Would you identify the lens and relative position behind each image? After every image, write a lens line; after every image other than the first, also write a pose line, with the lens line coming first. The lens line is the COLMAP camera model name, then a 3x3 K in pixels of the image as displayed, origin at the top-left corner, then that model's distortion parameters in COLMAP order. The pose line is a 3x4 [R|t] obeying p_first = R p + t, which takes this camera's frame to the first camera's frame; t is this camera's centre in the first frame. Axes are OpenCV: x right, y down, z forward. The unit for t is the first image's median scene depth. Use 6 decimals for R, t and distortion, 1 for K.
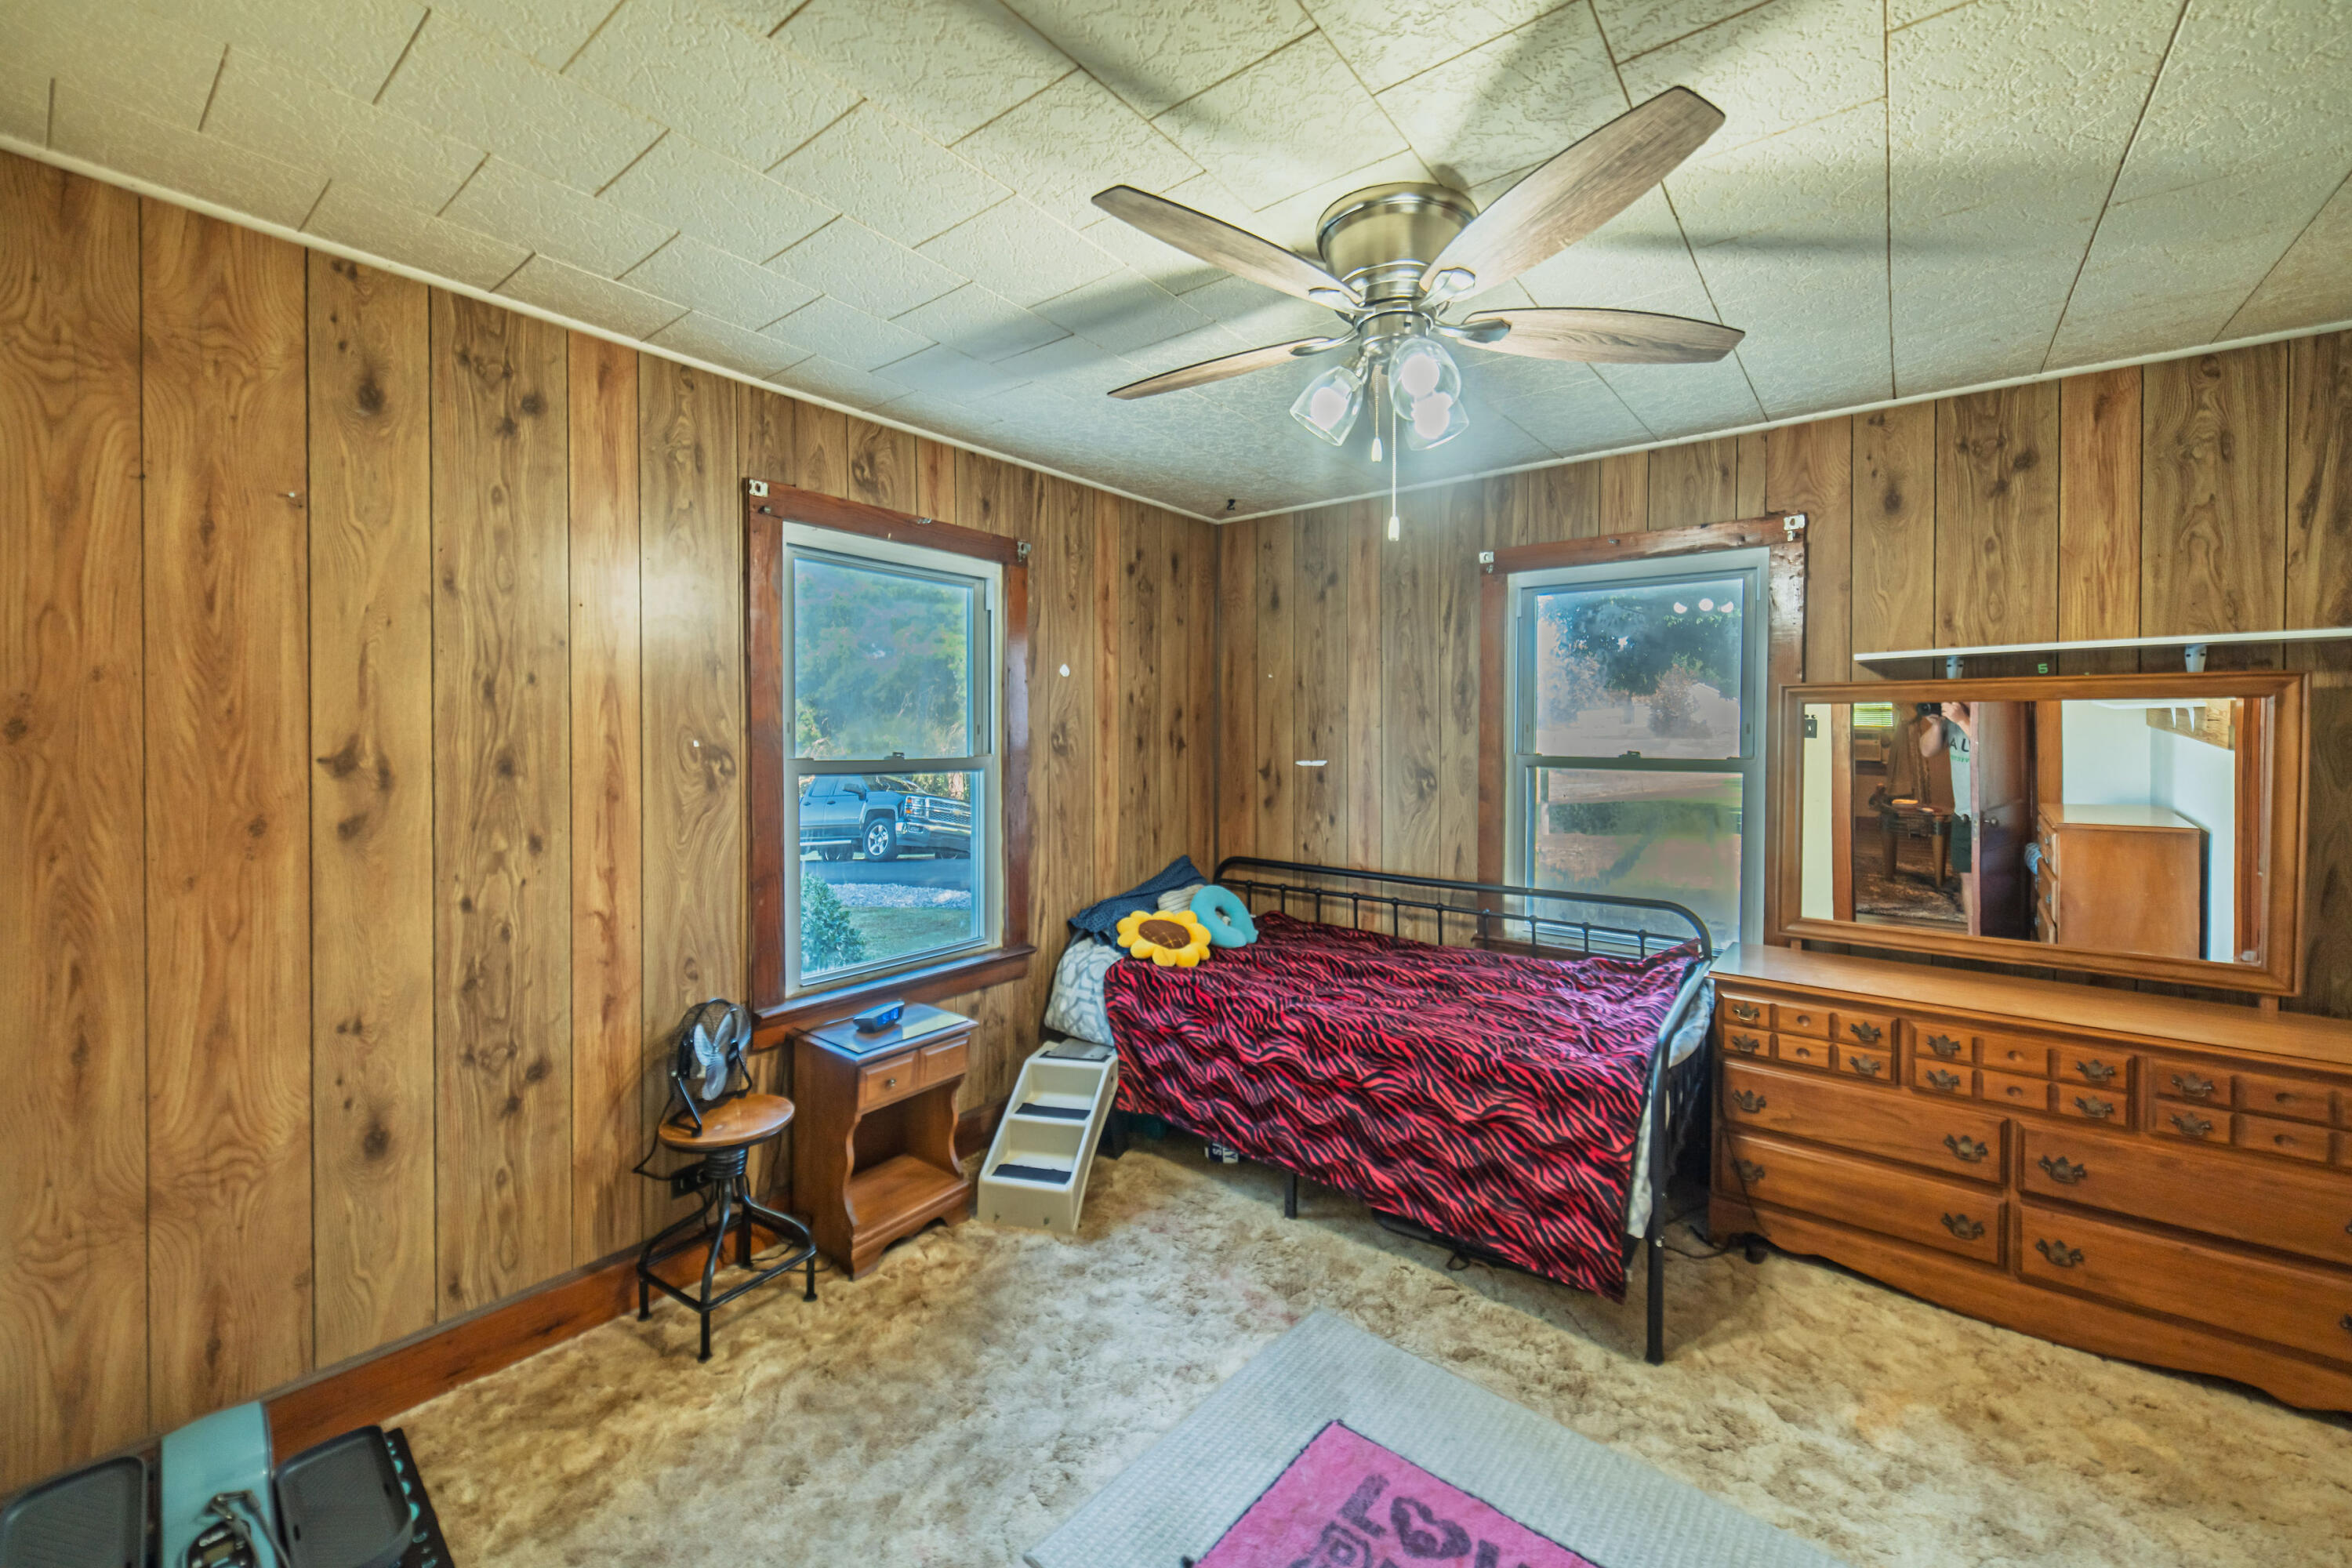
lens RADIAL K [[914.0, 0, 1178.0], [0, 914.0, 747.7], [0, 0, 1]] dist [-0.000391, 0.000043]
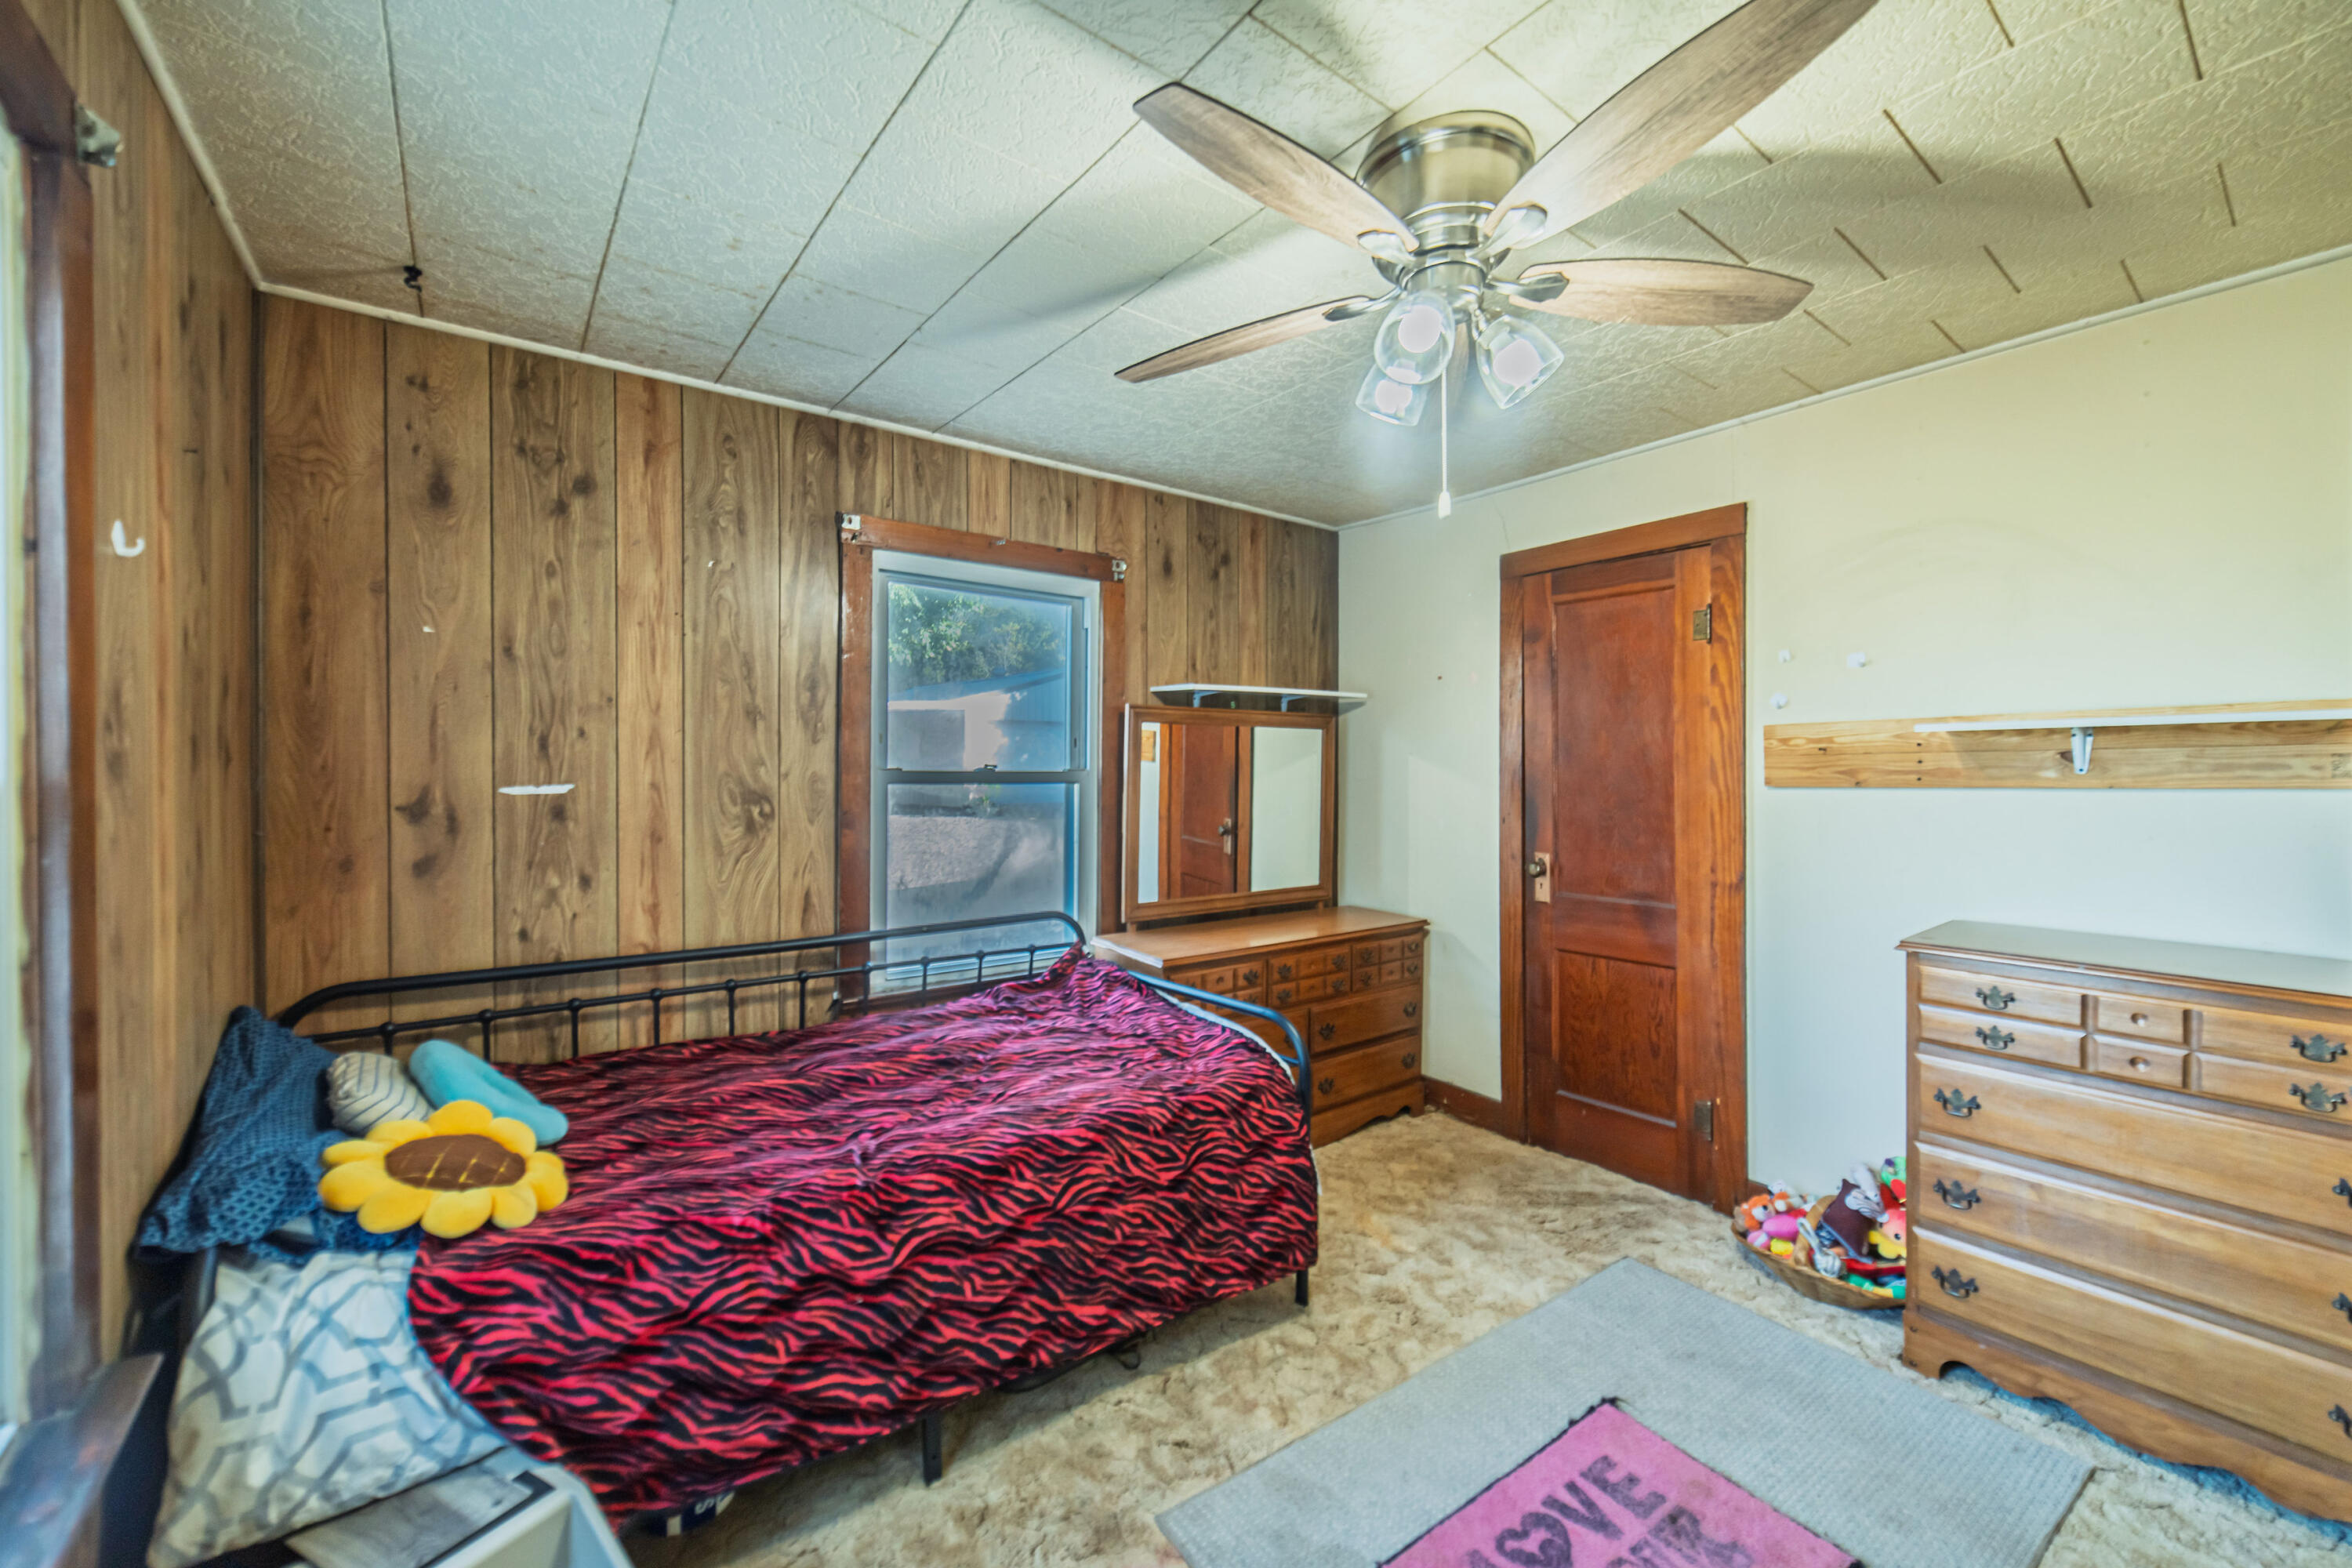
lens RADIAL K [[934.6, 0, 1180.9], [0, 934.6, 763.0], [0, 0, 1]] dist [0.007955, 0.000132]
pose [[0.245946, -0.002941, 0.969279, -0.394640], [0.009045, 0.999959, 0.000740, 0.003699], [-0.969241, 0.008585, 0.245962, 0.541187]]
